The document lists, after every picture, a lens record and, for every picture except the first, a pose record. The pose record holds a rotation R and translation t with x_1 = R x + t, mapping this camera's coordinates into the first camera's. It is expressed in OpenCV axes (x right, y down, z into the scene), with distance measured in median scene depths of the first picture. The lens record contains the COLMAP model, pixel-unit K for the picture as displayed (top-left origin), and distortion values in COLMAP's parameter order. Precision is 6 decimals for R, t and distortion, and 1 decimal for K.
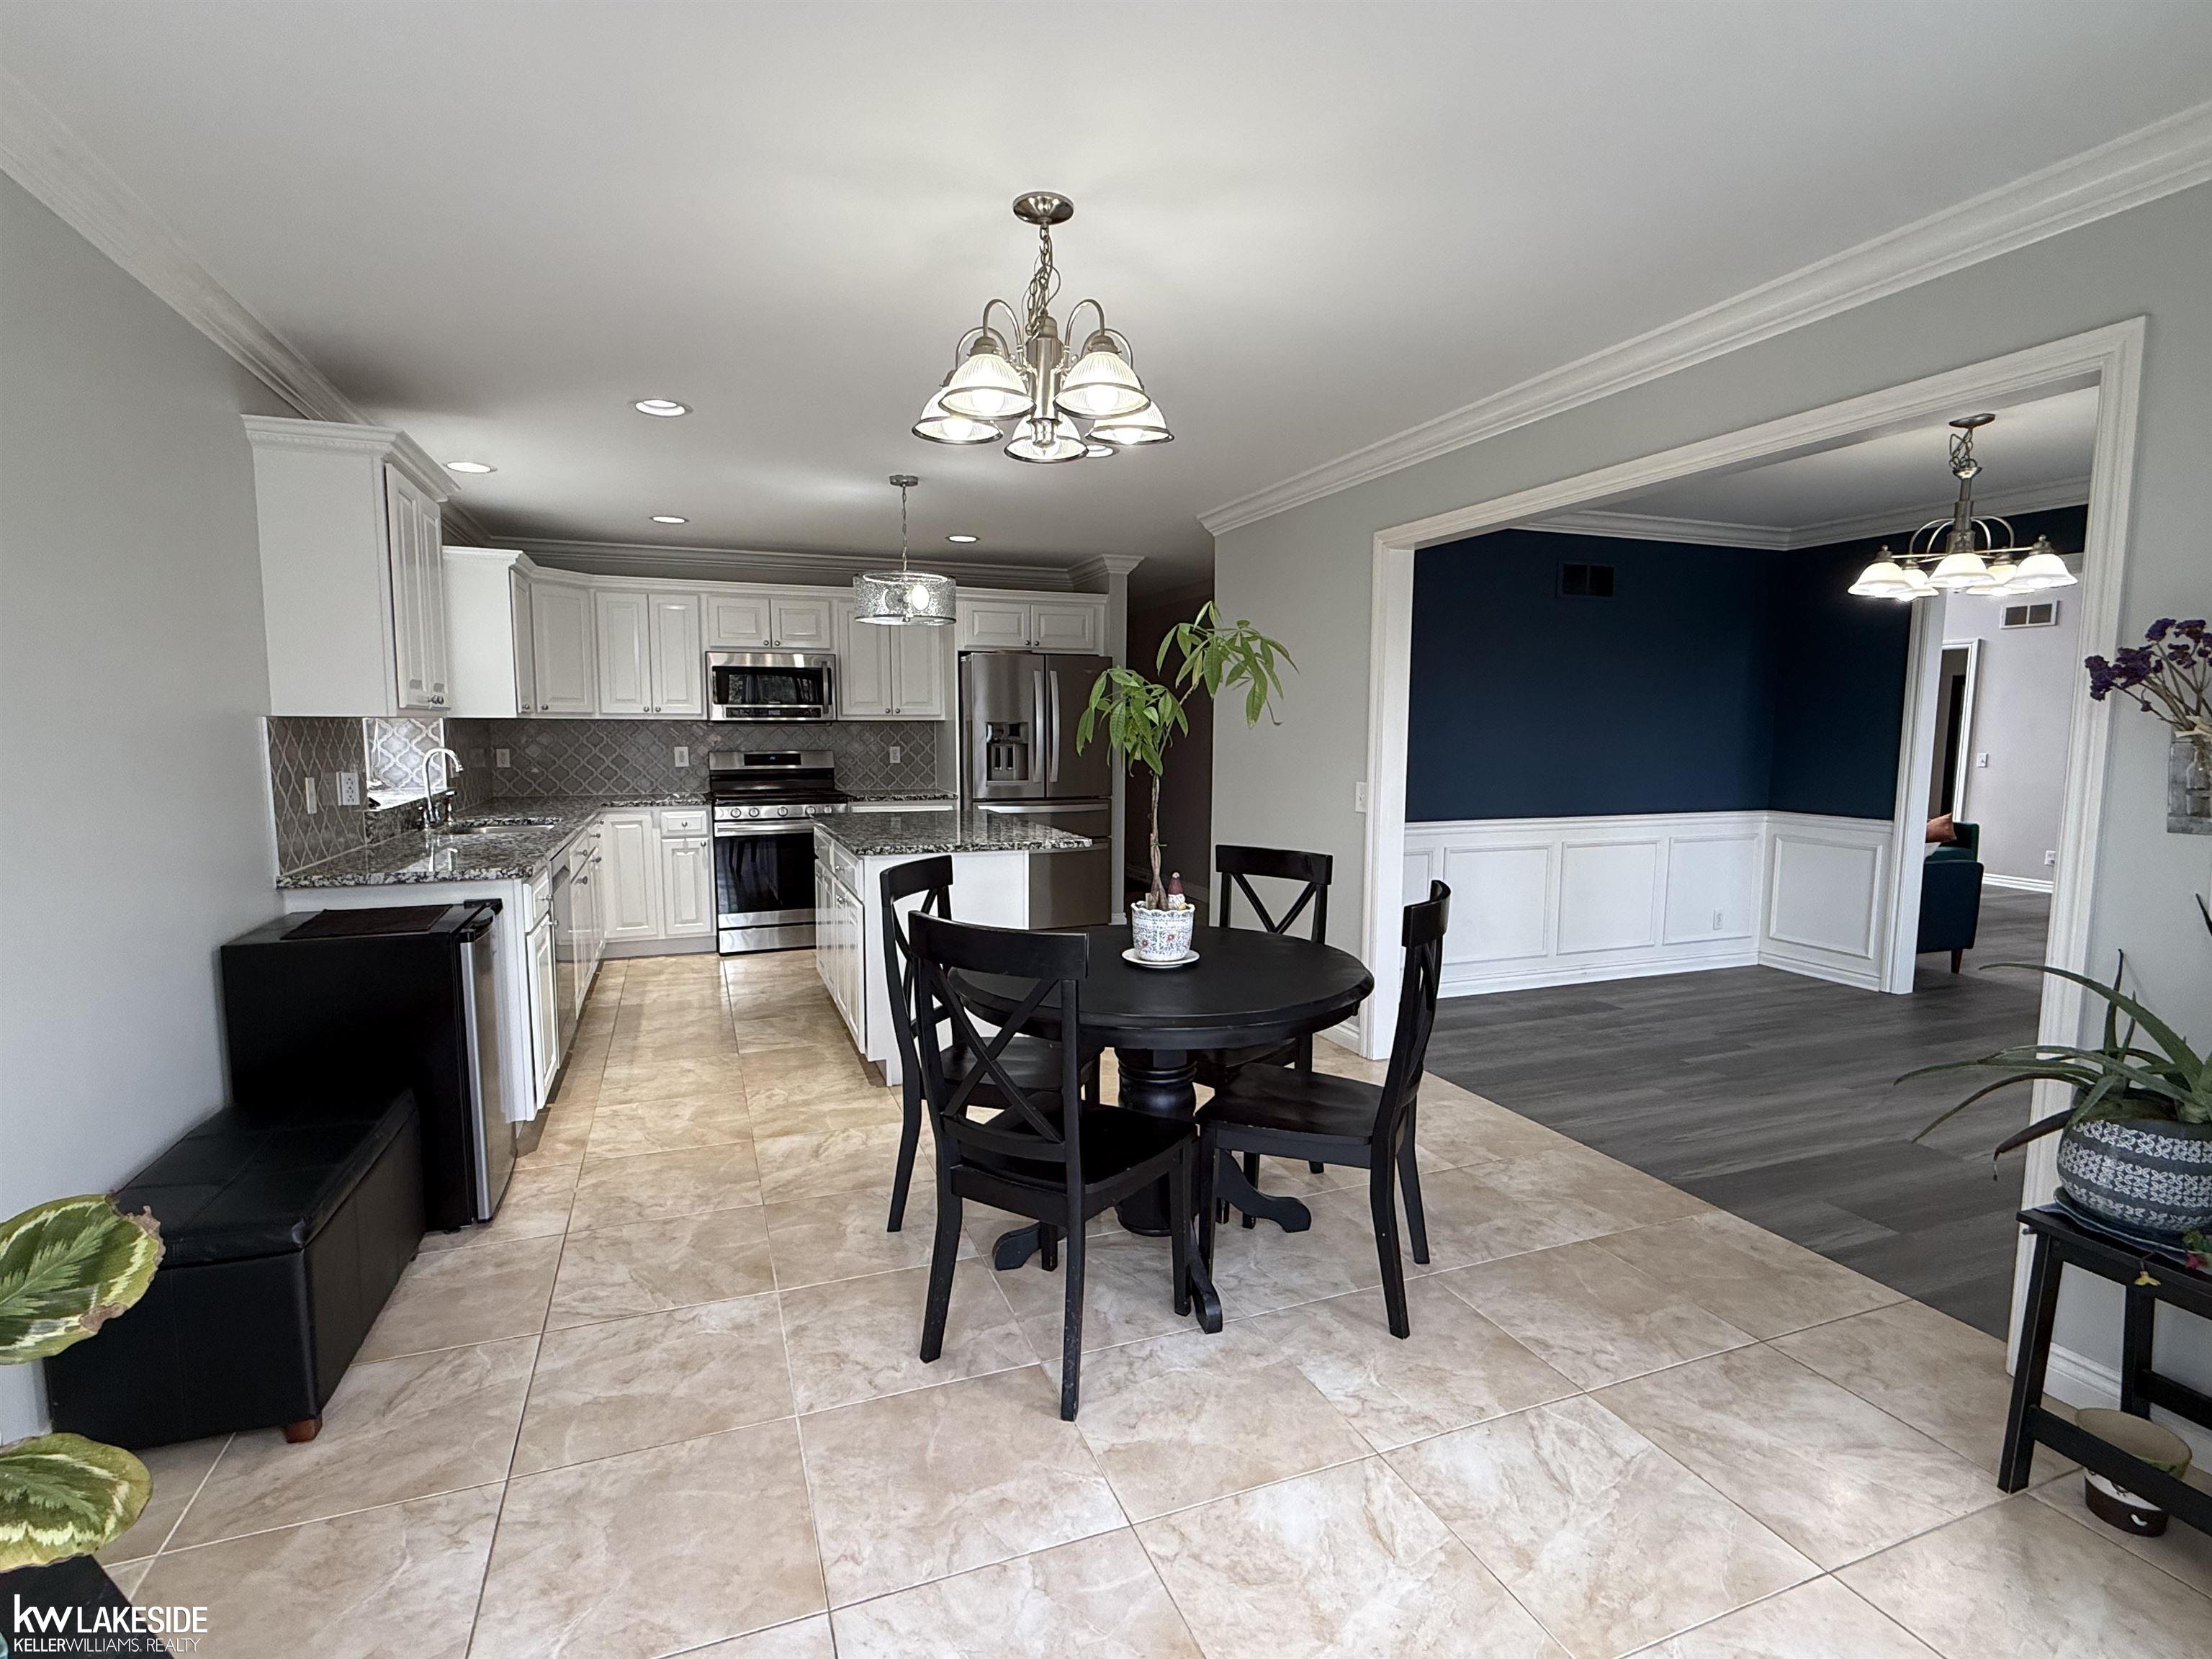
lens RADIAL K [[1080.0, 0, 1106.0], [0, 1080.0, 829.5], [0, 0, 1]] dist [0.001002, -0.000749]
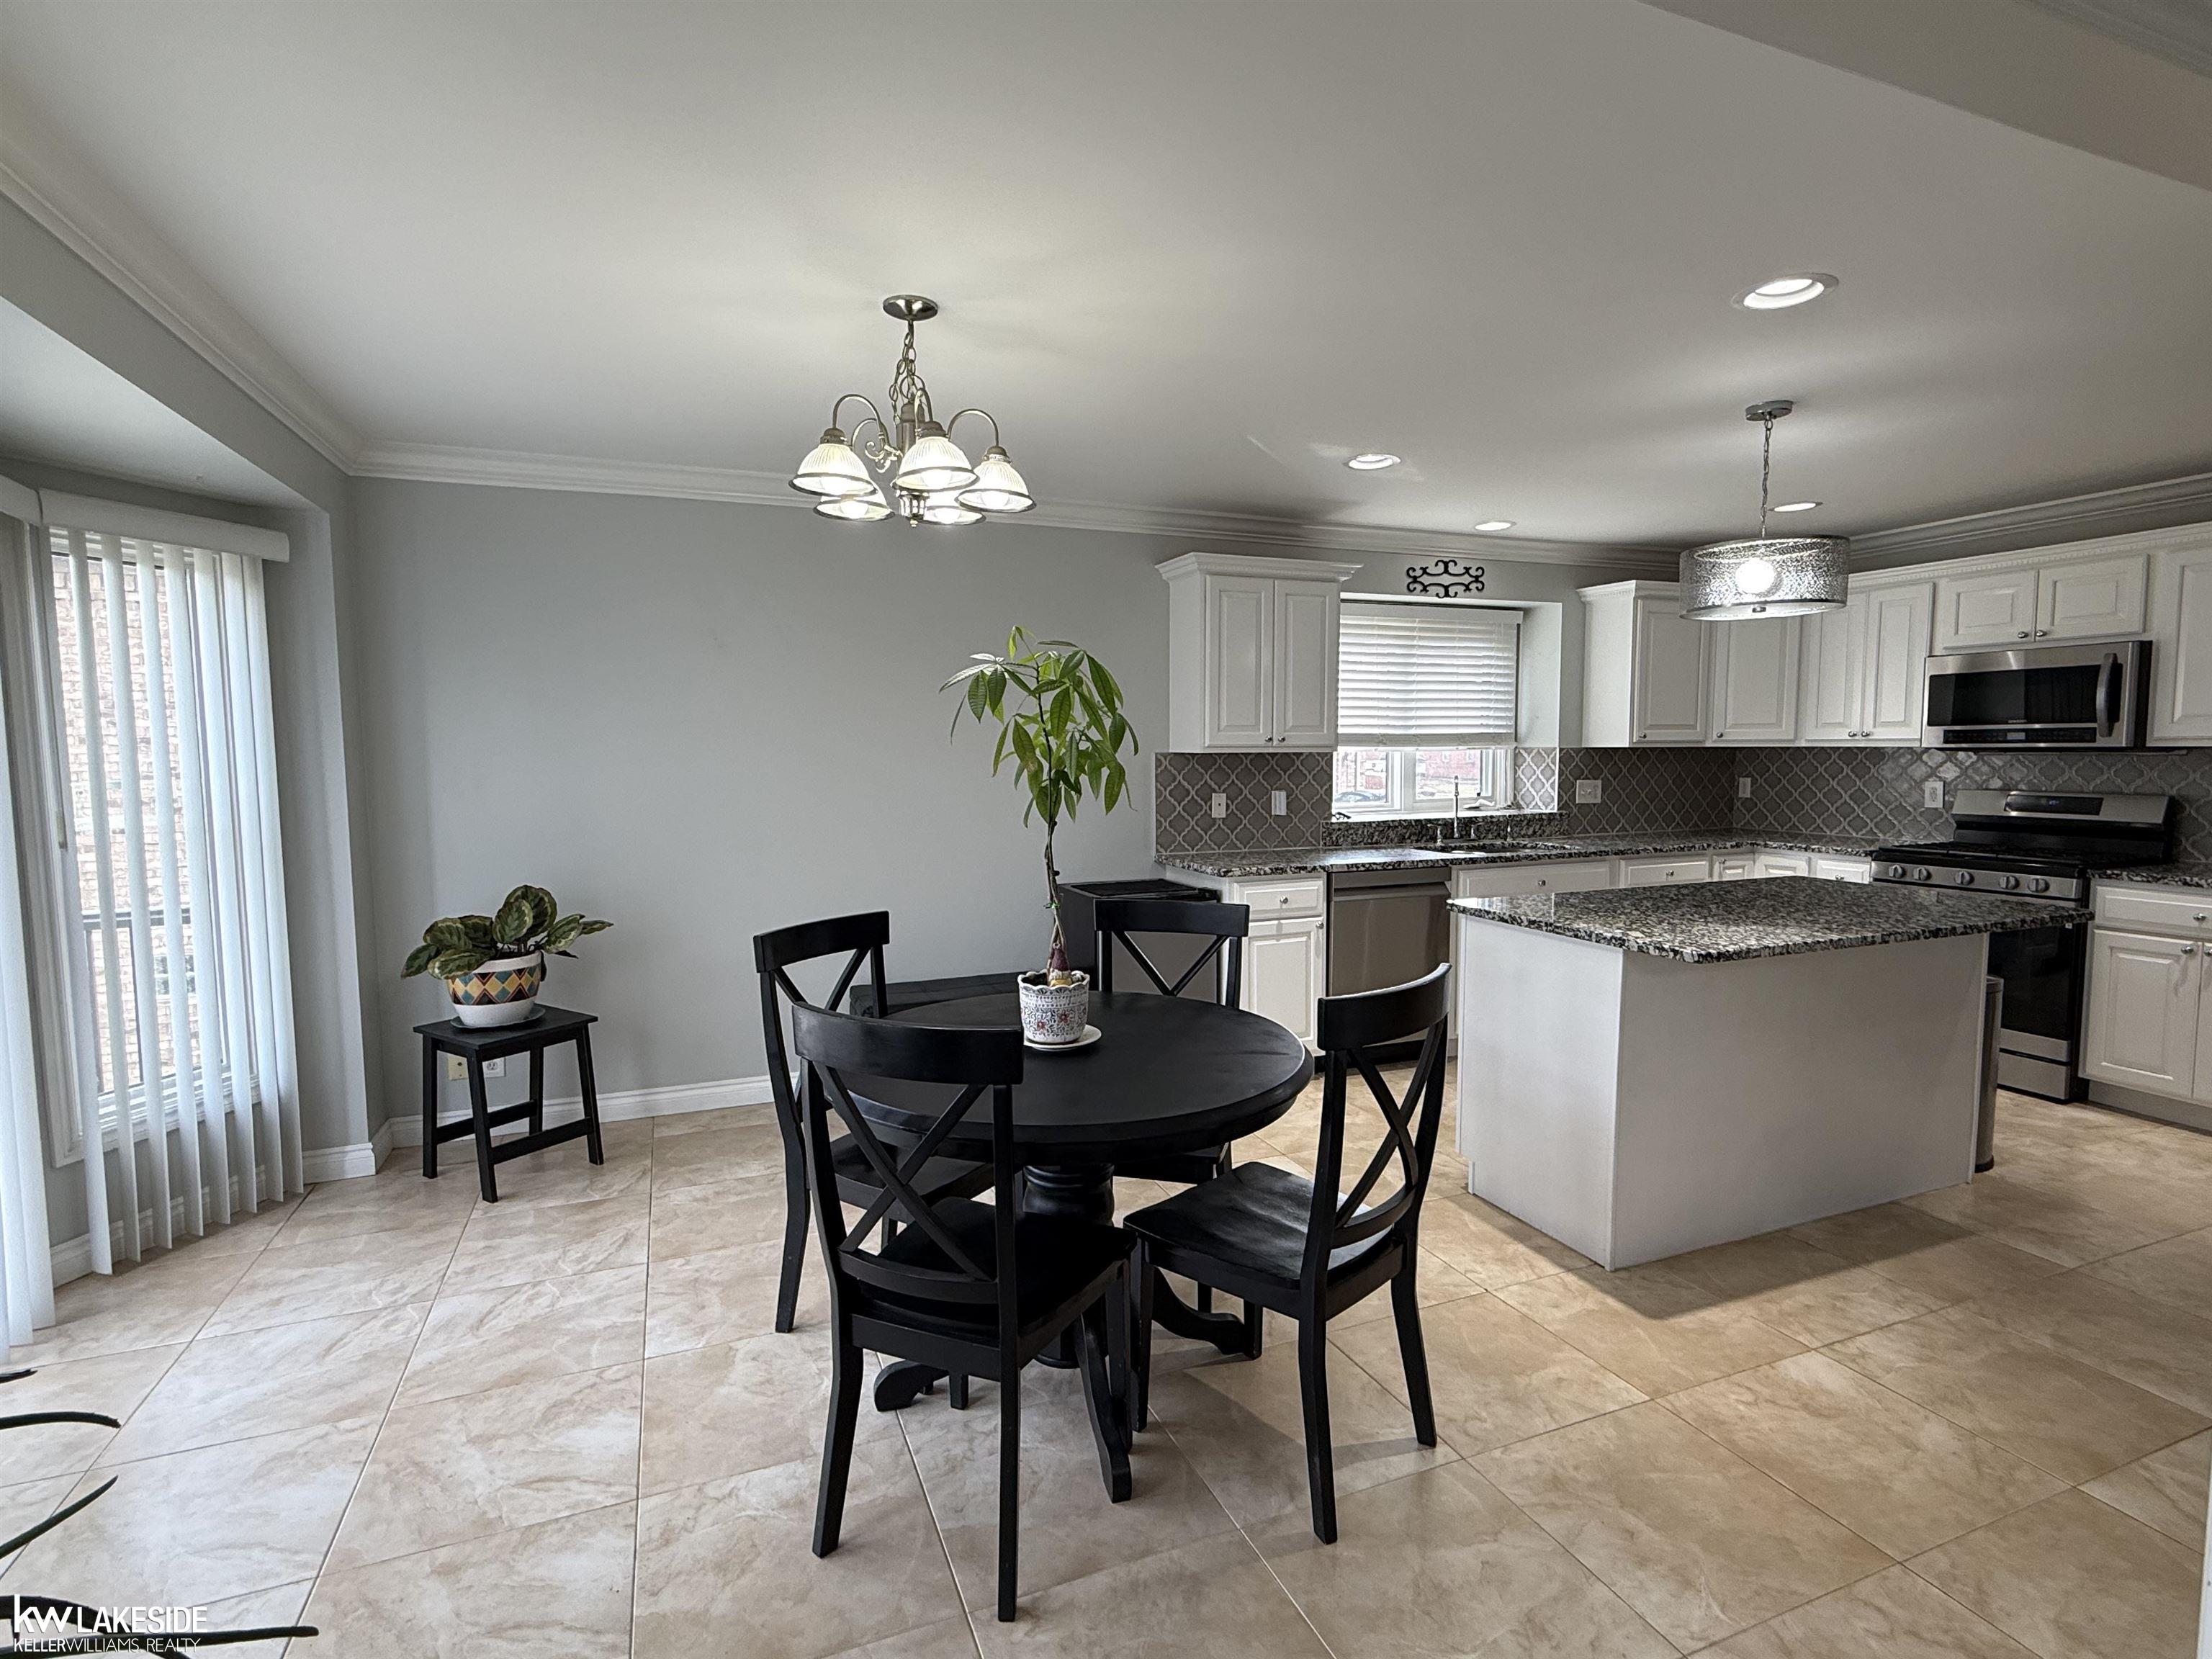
lens RADIAL K [[1080.0, 0, 1106.0], [0, 1080.0, 829.5], [0, 0, 1]] dist [0.001002, -0.000749]
pose [[0.010374, 0.074978, -0.997131, 0.920206], [-0.091370, 0.993084, 0.073723, -0.116069], [0.995763, 0.090344, 0.017153, 1.033210]]
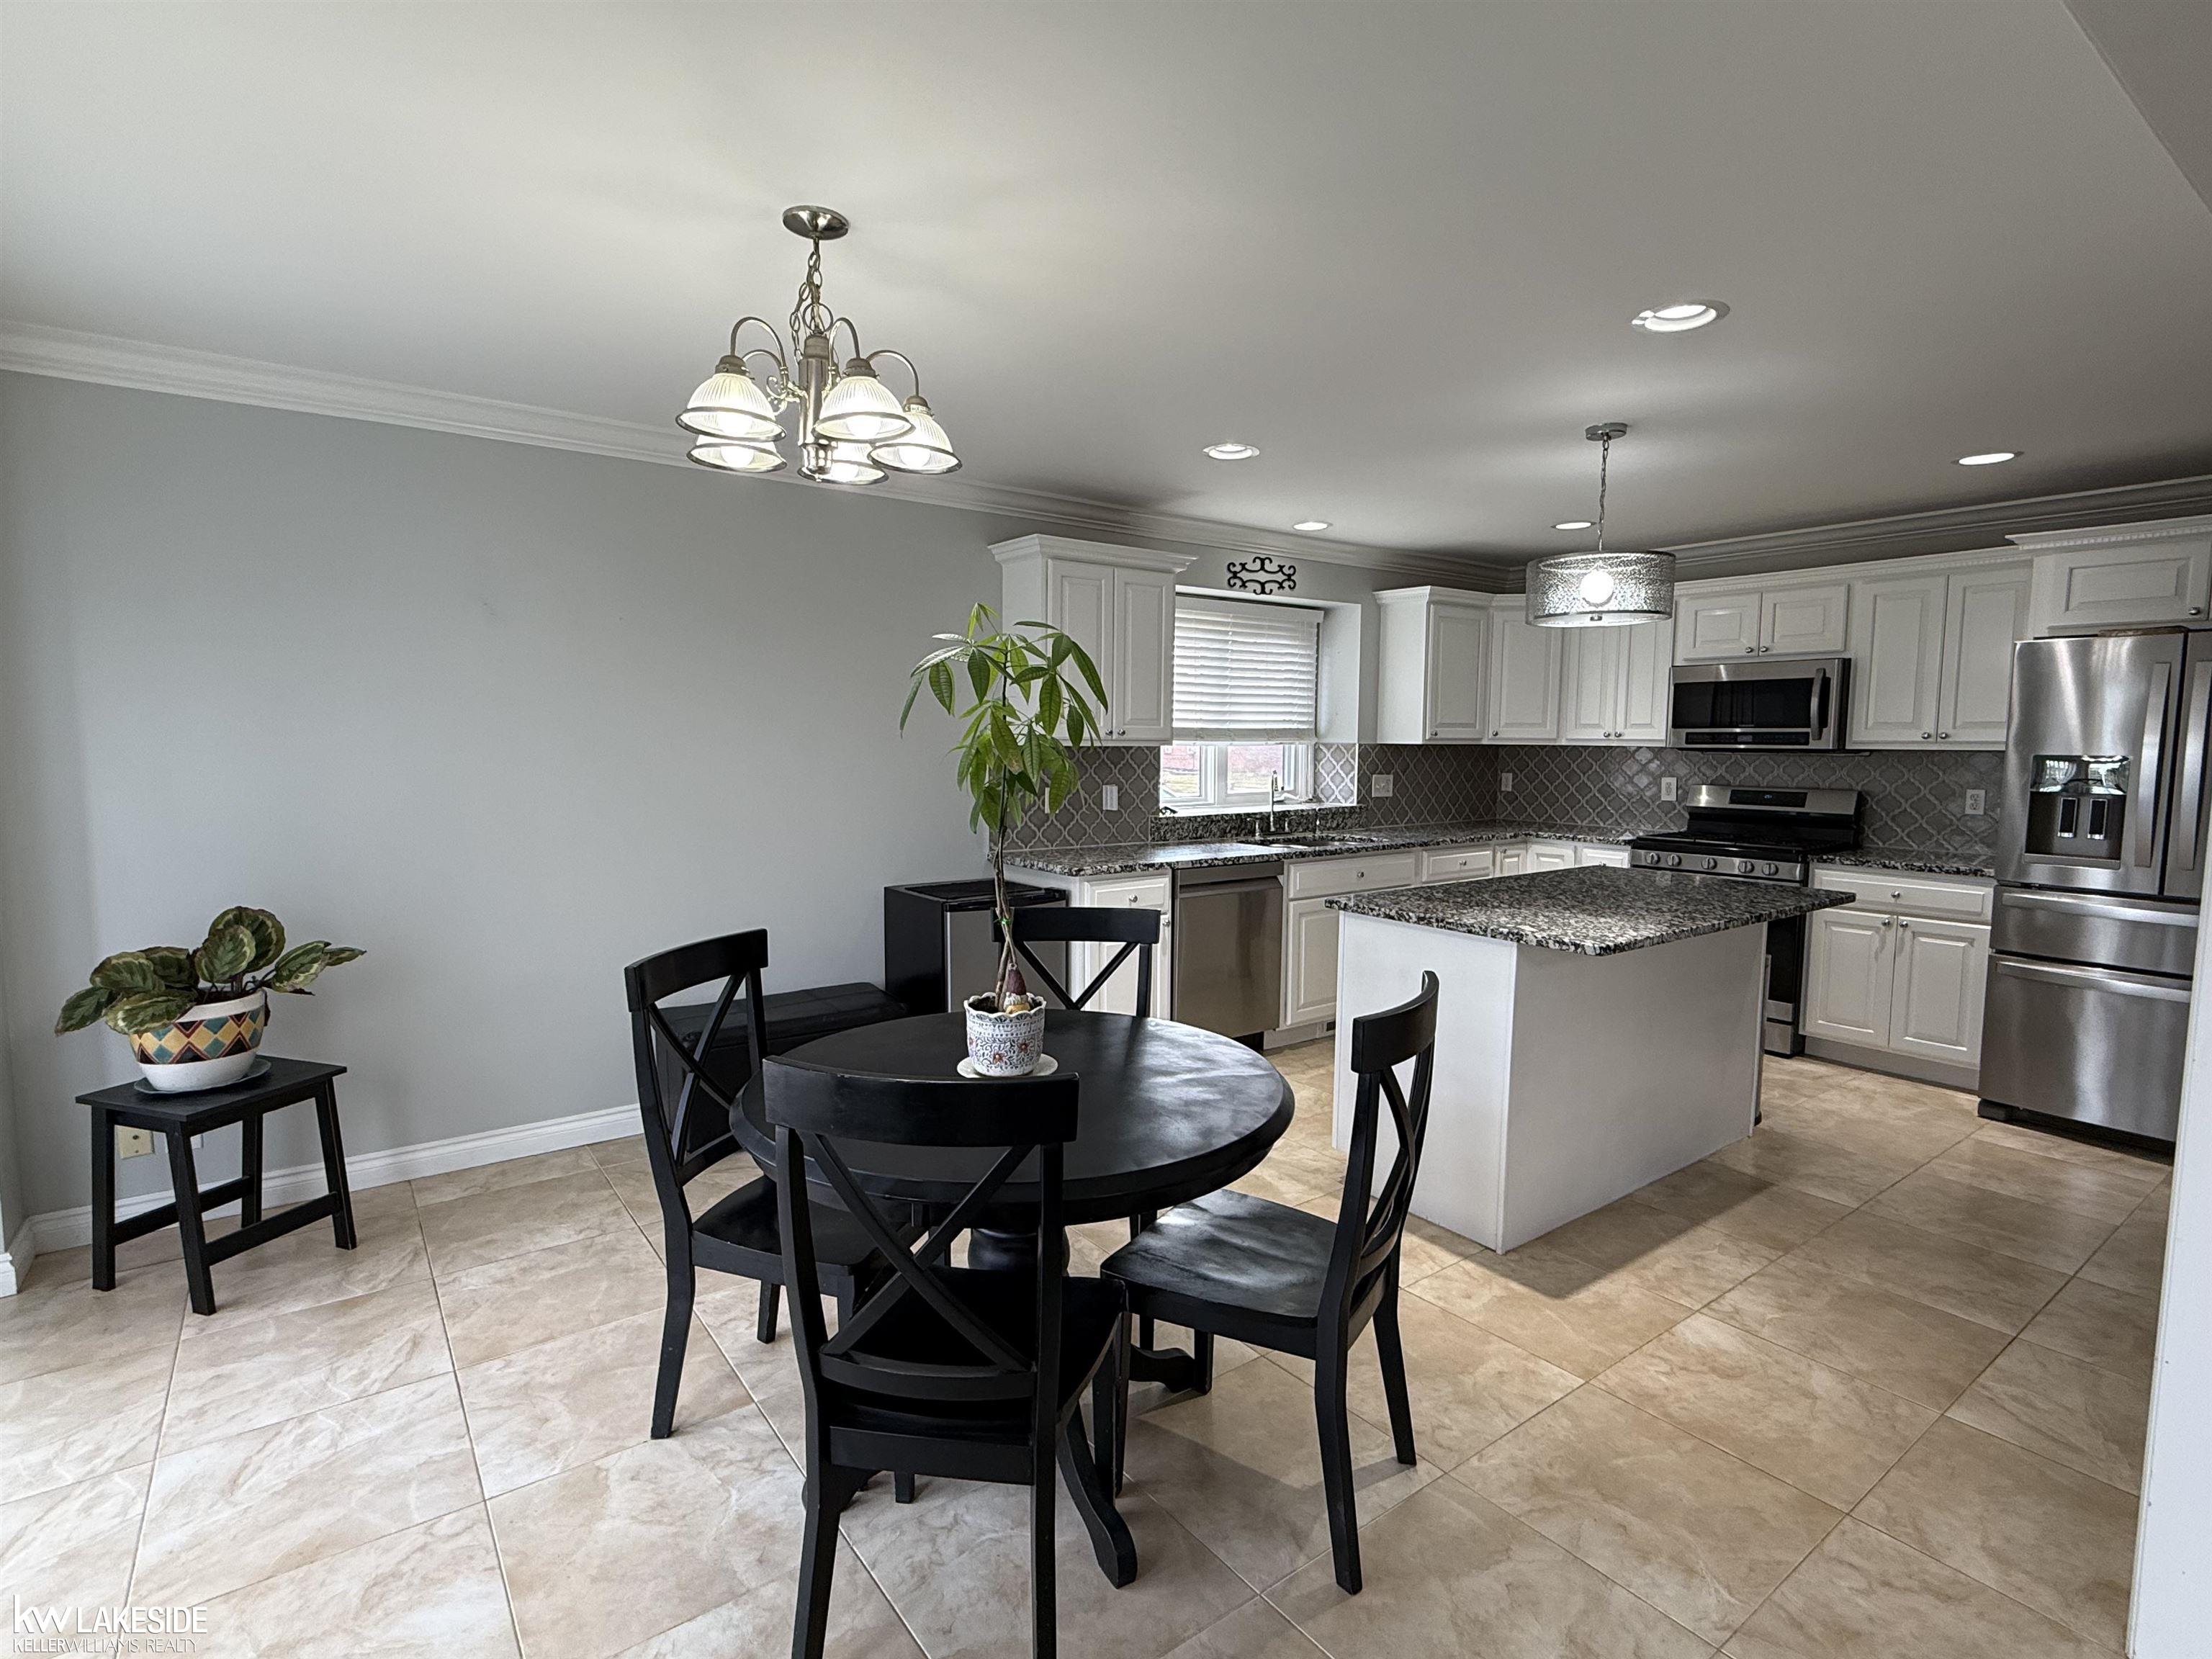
lens RADIAL K [[1080.0, 0, 1105.7], [0, 1080.0, 832.3], [0, 0, 1]] dist [0.000569, -0.000704]
pose [[0.260585, 0.085945, -0.961618, 0.811039], [-0.100033, 0.993072, 0.061649, -0.104903], [0.960255, 0.080128, 0.267377, 0.868297]]
